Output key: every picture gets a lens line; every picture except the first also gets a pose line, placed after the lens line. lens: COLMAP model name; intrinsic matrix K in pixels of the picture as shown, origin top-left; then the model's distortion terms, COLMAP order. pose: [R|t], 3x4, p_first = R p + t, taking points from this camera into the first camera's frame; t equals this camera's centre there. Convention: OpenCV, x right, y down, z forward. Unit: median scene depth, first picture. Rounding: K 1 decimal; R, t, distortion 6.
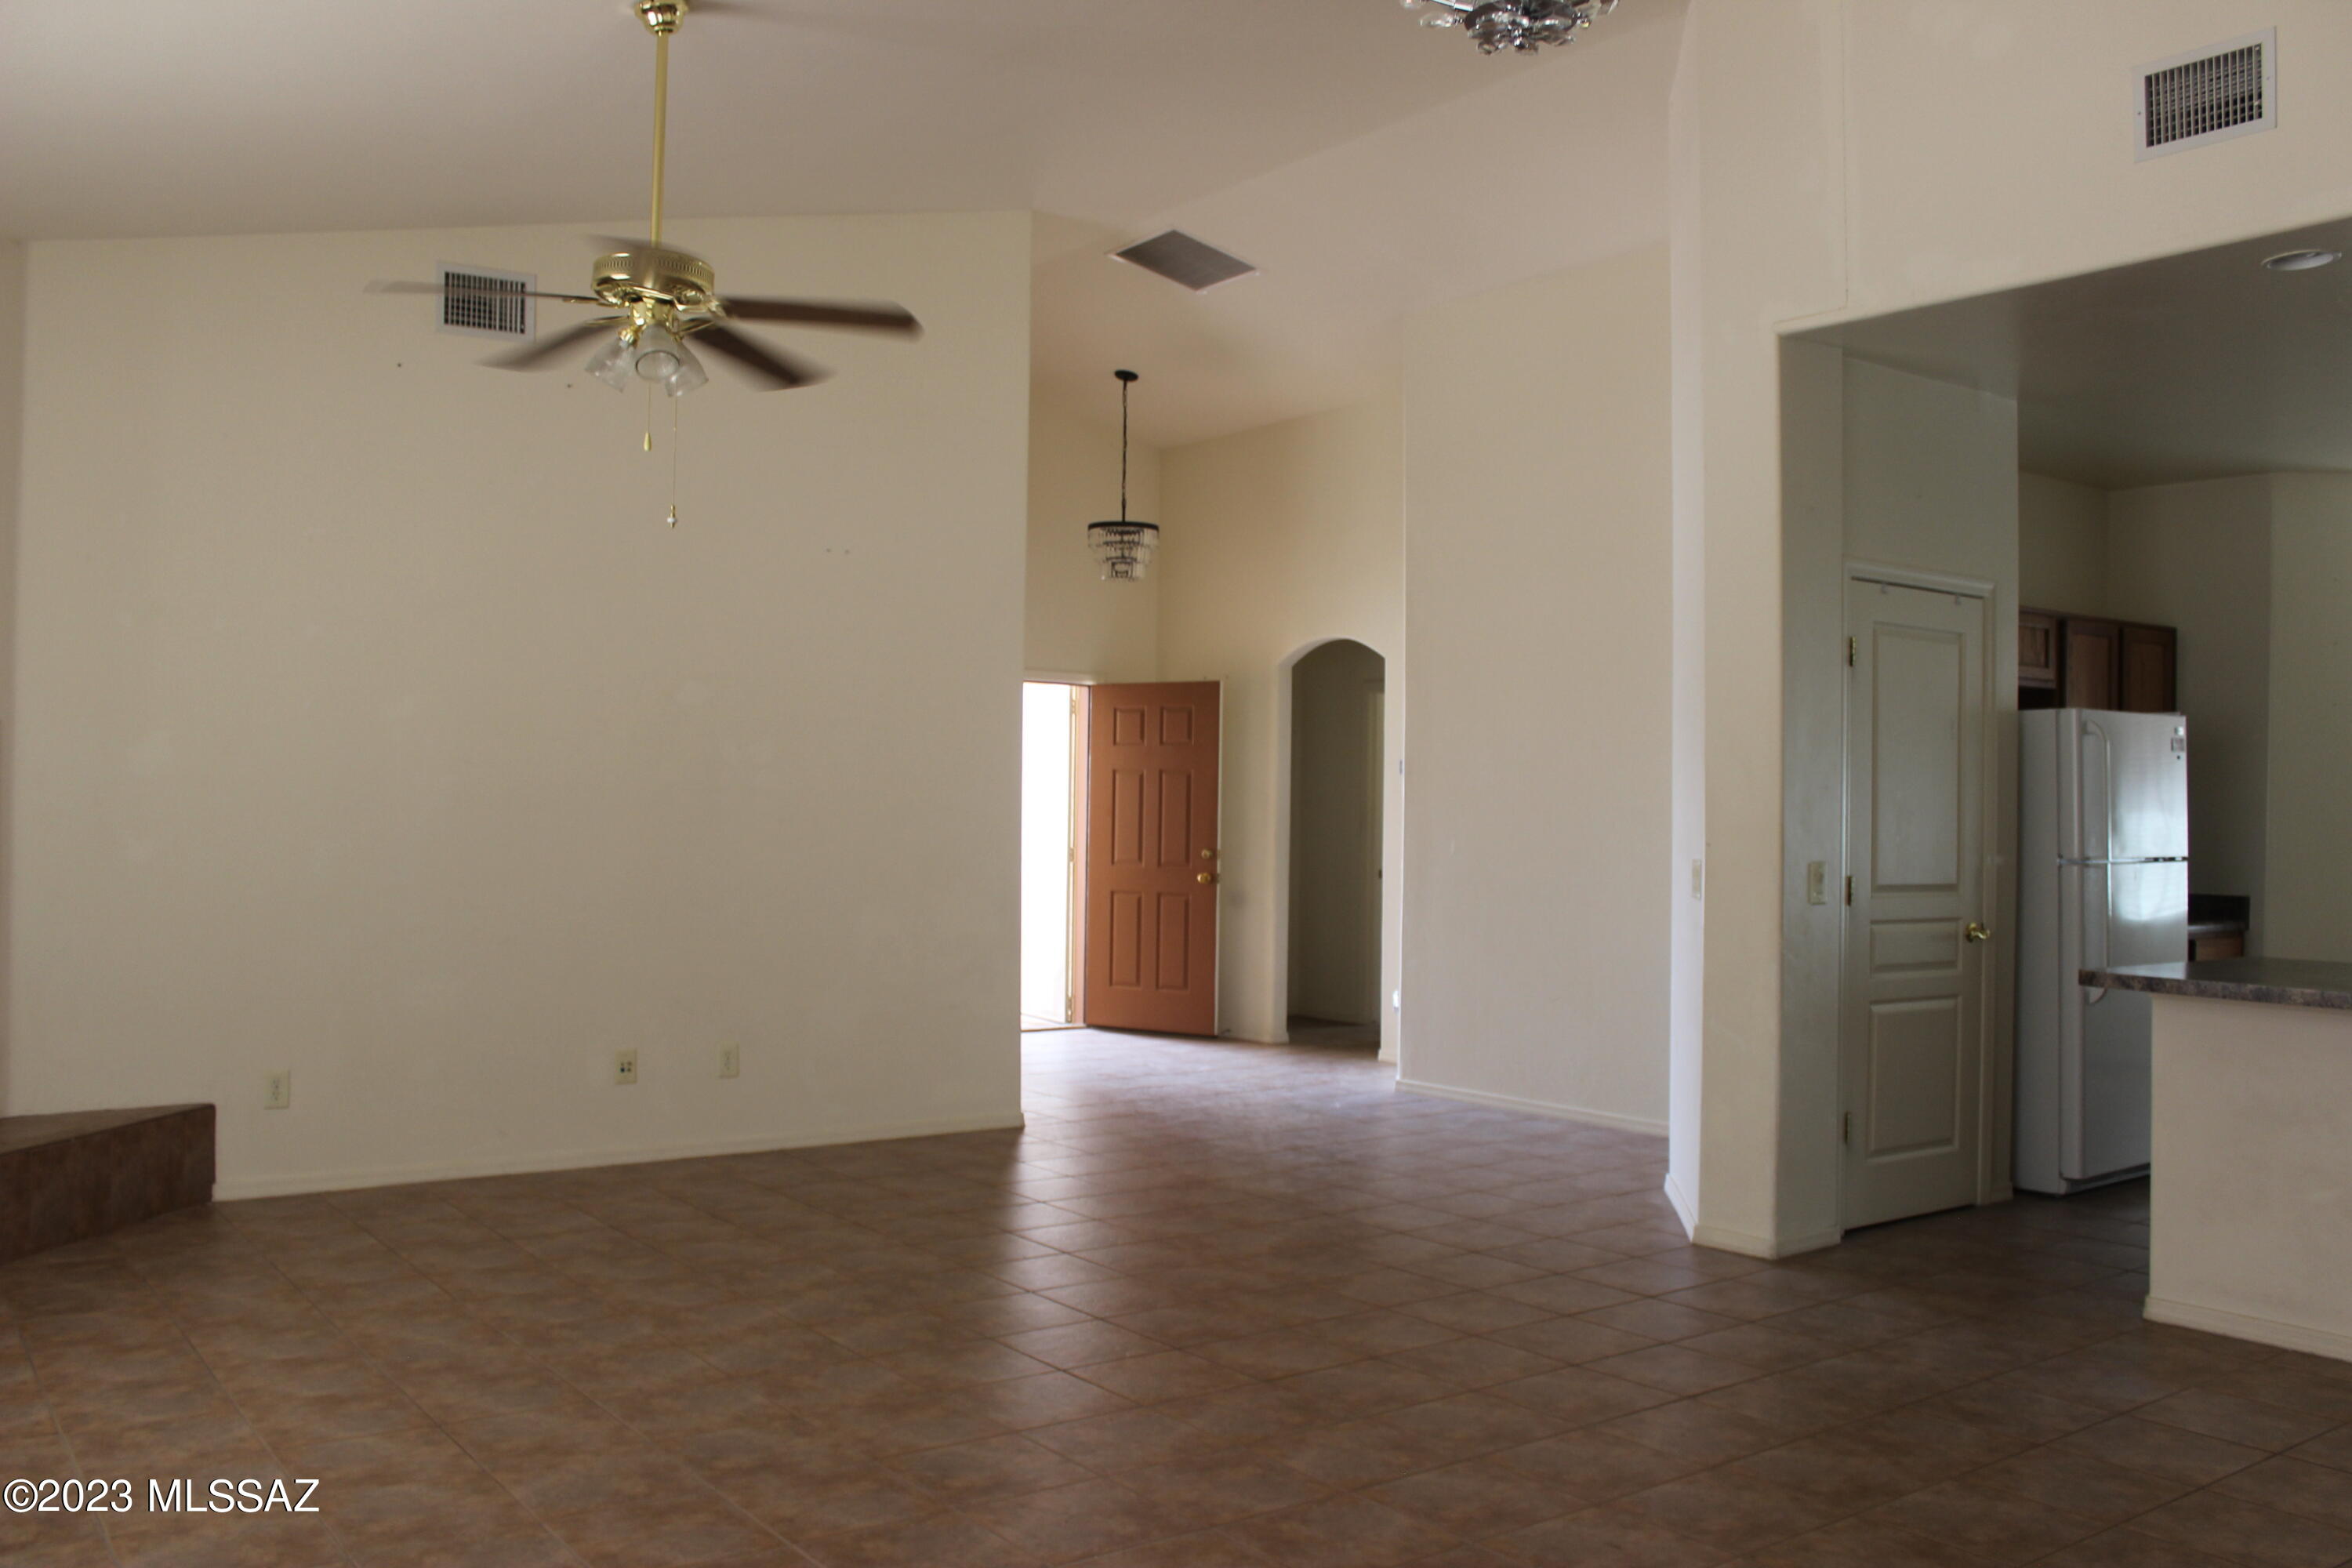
lens RADIAL K [[2003.3, 0, 1176.0], [0, 2003.3, 784.0], [0, 0, 1]] dist [-0.171113, 0.186873]
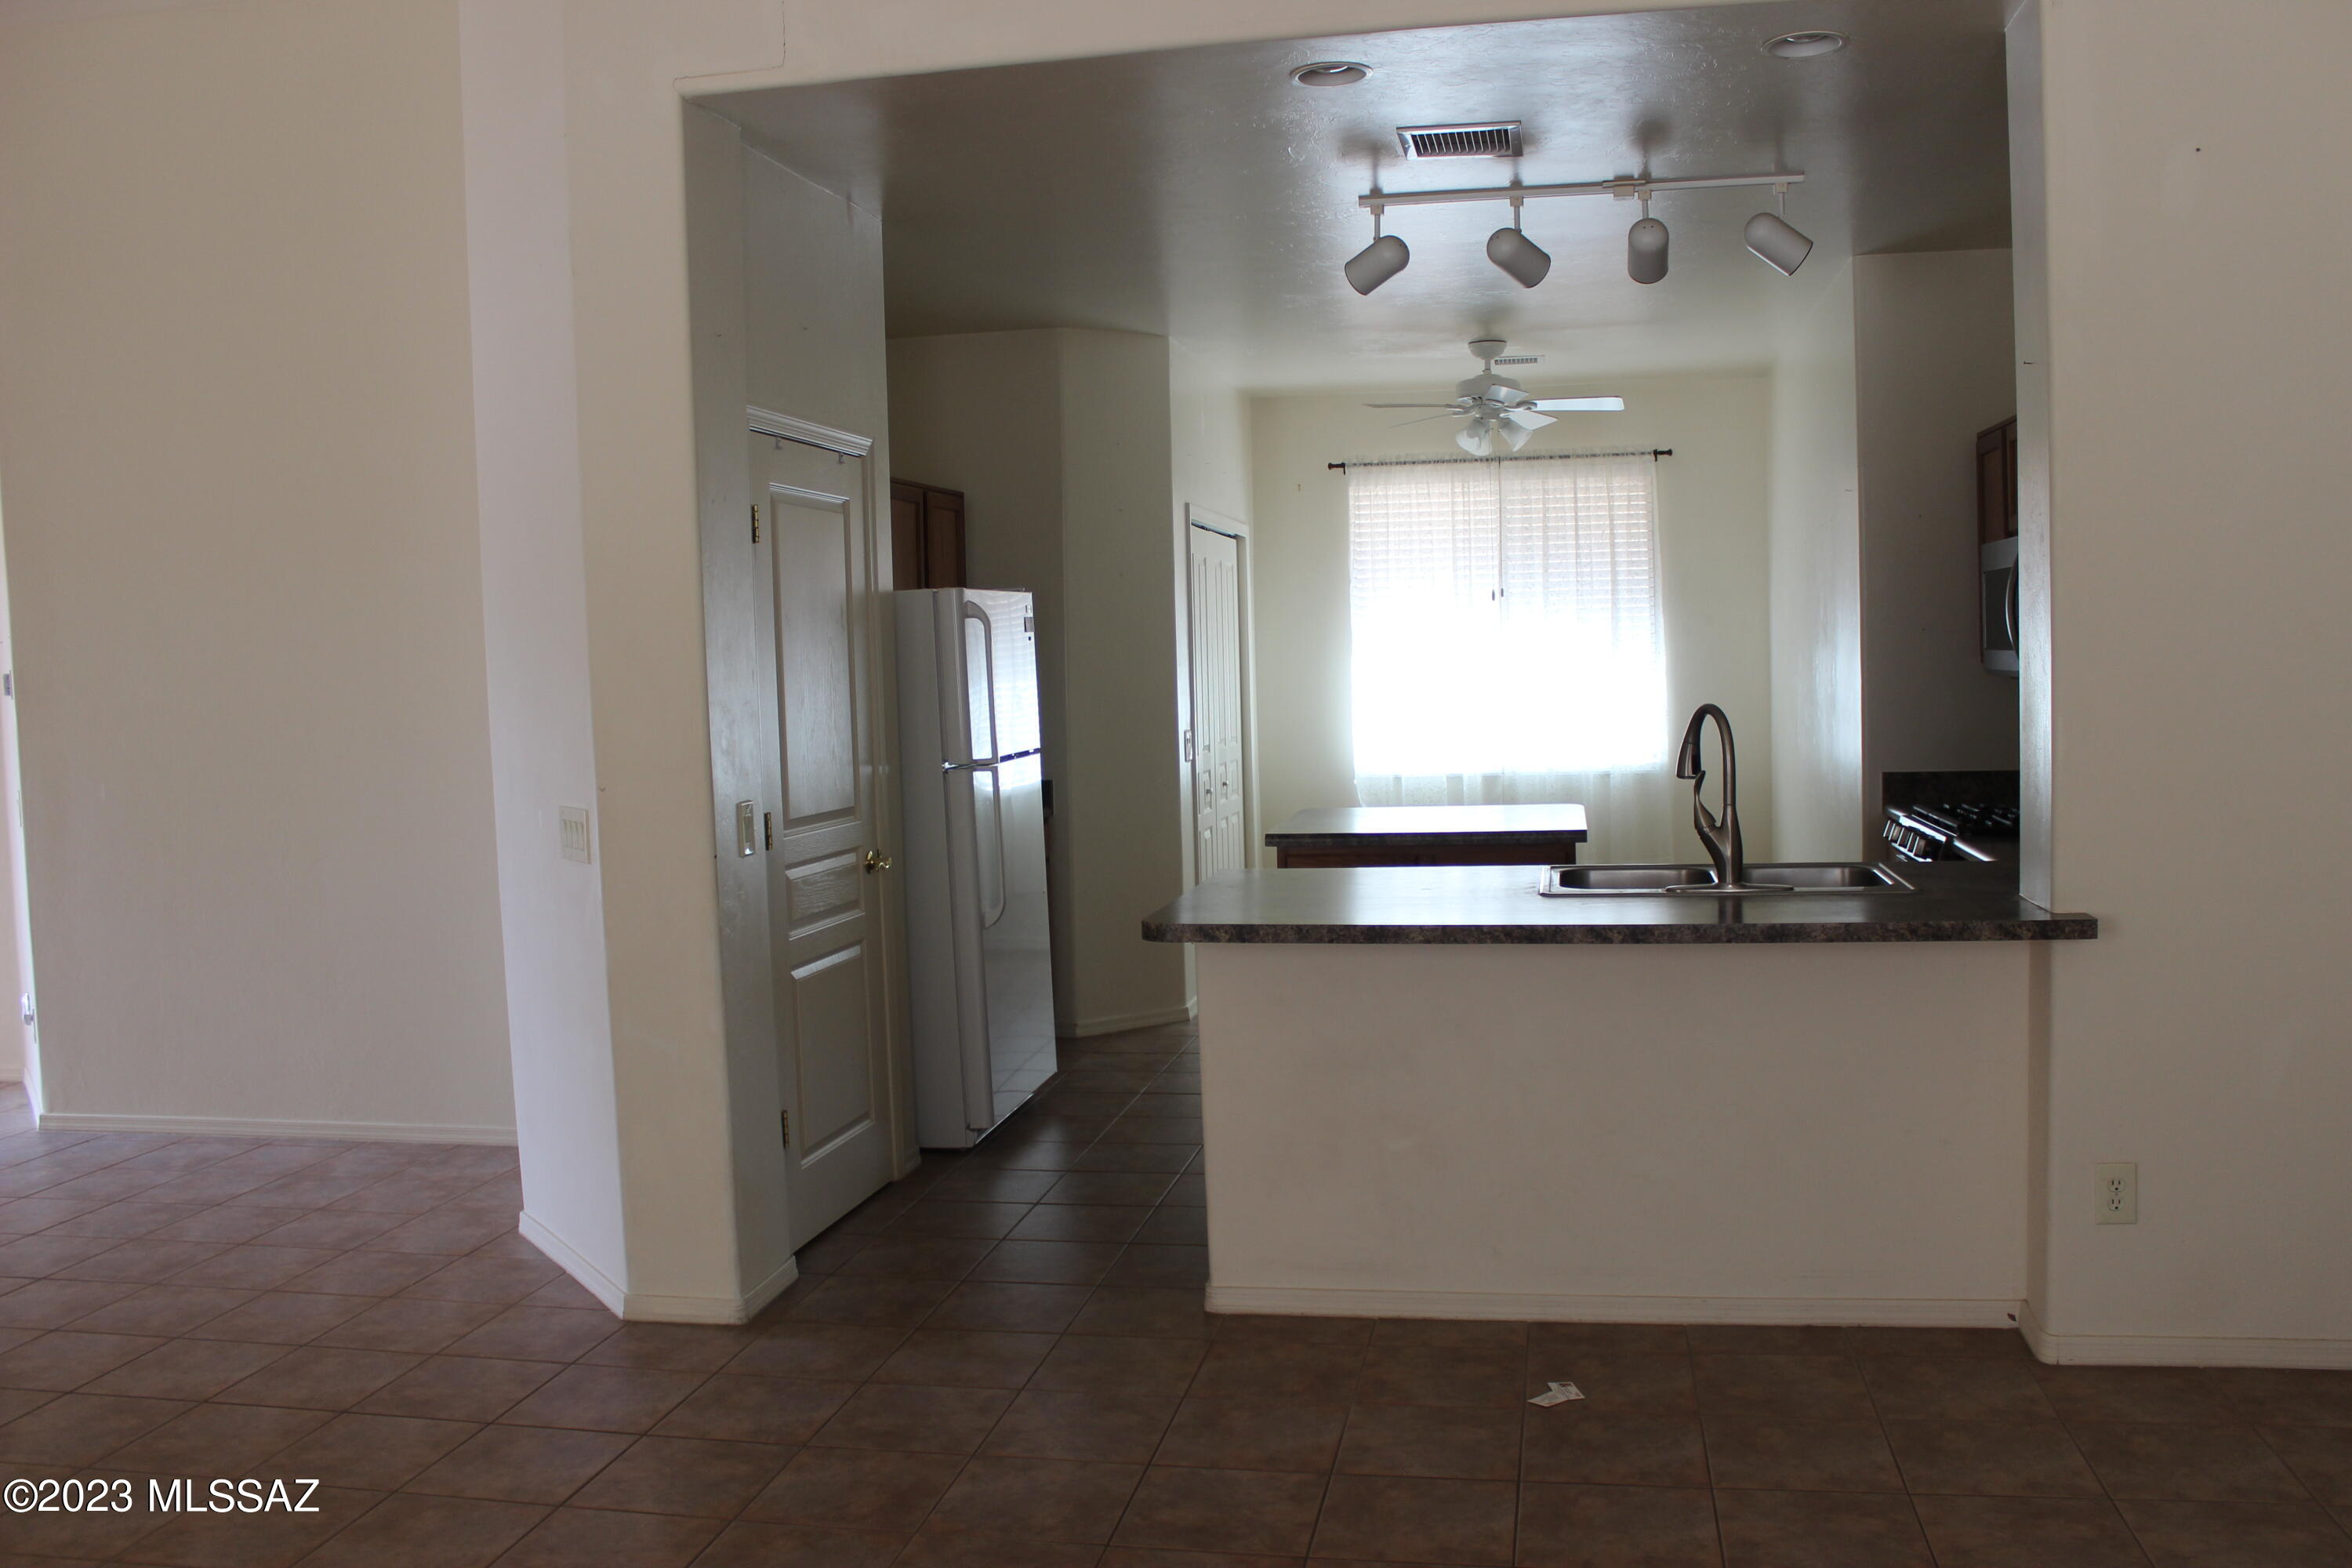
lens RADIAL K [[2003.3, 0, 1176.0], [0, 2003.3, 784.0], [0, 0, 1]] dist [-0.171113, 0.186873]
pose [[0.741817, -0.082326, 0.665530, -0.056714], [0.035507, 0.995866, 0.083612, -0.023145], [-0.669662, -0.038394, 0.741673, 0.286190]]
